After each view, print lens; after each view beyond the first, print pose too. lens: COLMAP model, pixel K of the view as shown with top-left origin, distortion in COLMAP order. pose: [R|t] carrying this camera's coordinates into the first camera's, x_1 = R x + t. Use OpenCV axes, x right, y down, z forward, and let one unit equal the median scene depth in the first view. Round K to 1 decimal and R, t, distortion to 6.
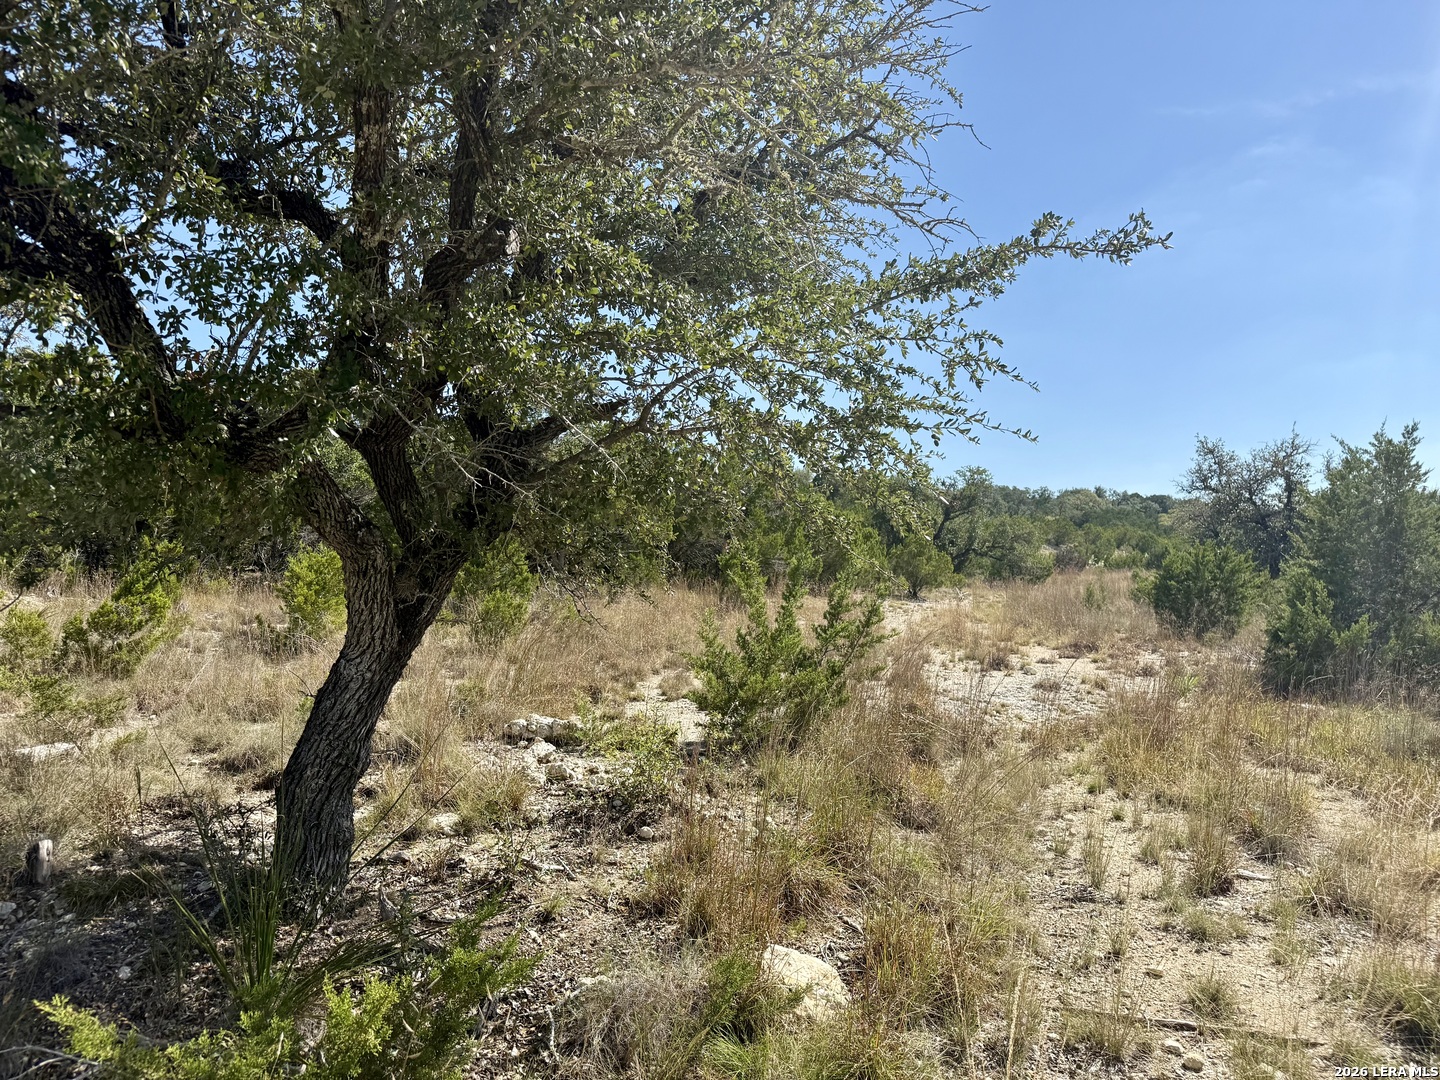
lens RADIAL K [[1014.1, 0, 719.0], [0, 1014.1, 541.0], [0, 0, 1]] dist [-0.009615, -0.004408]
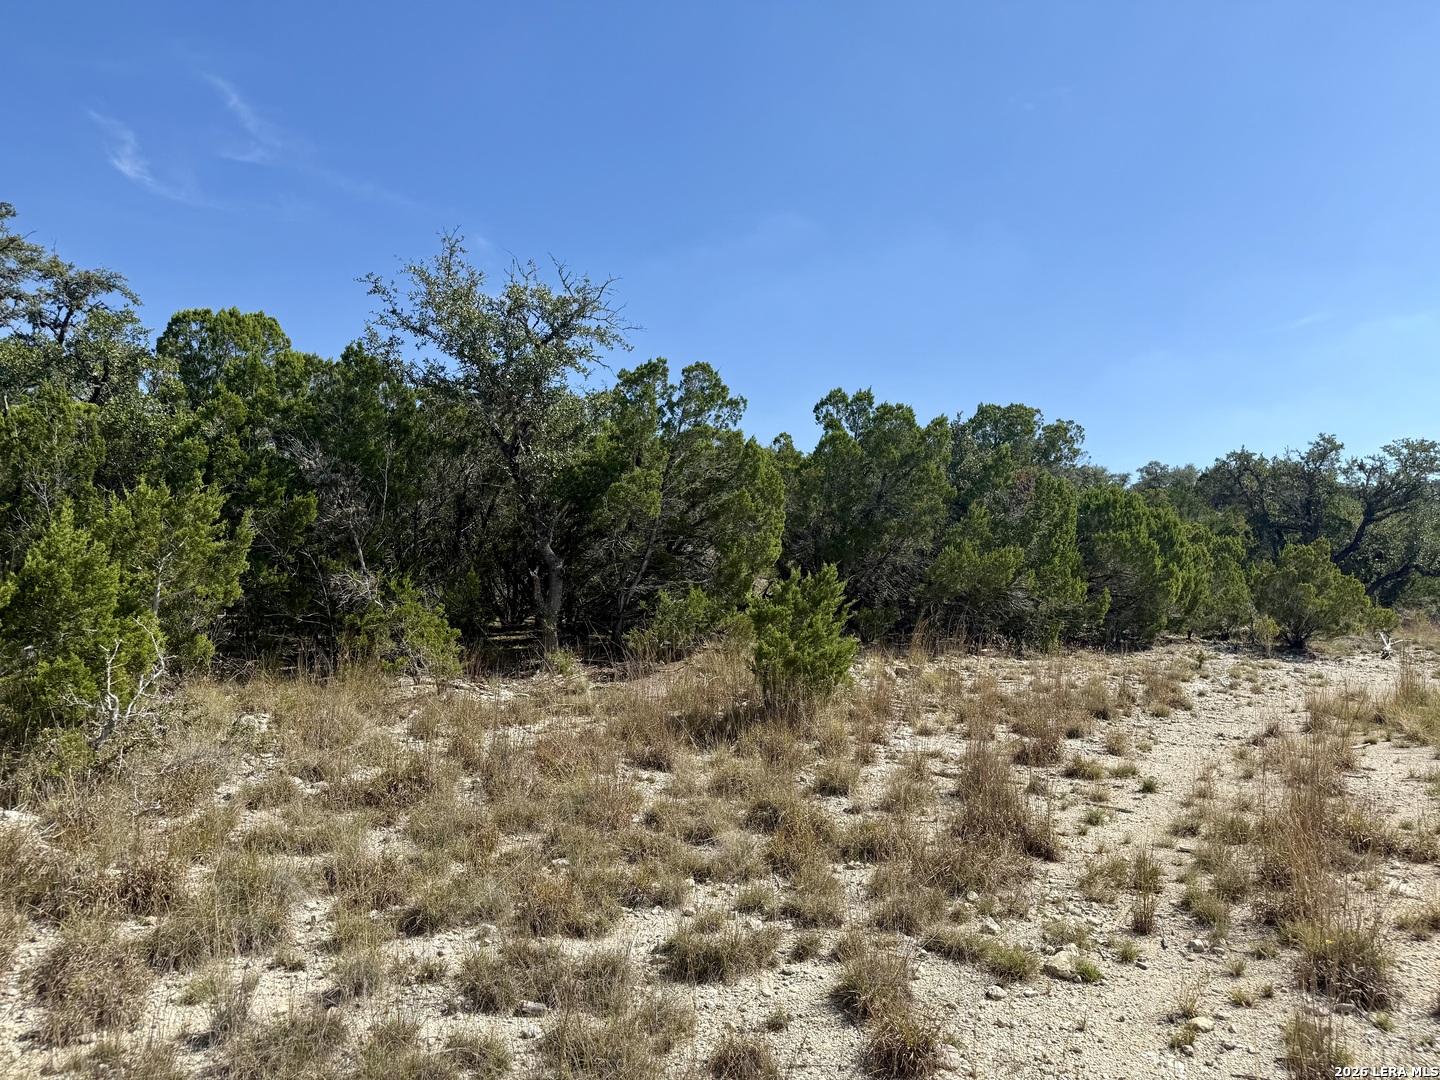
lens RADIAL K [[1014.1, 0, 721.6], [0, 1014.1, 537.4], [0, 0, 1]] dist [-0.009615, -0.004408]
pose [[0.933839, -0.014807, -0.357386, 0.069089], [0.008769, 0.999790, -0.018509, -0.002279], [0.357586, 0.014151, 0.933773, 0.246649]]
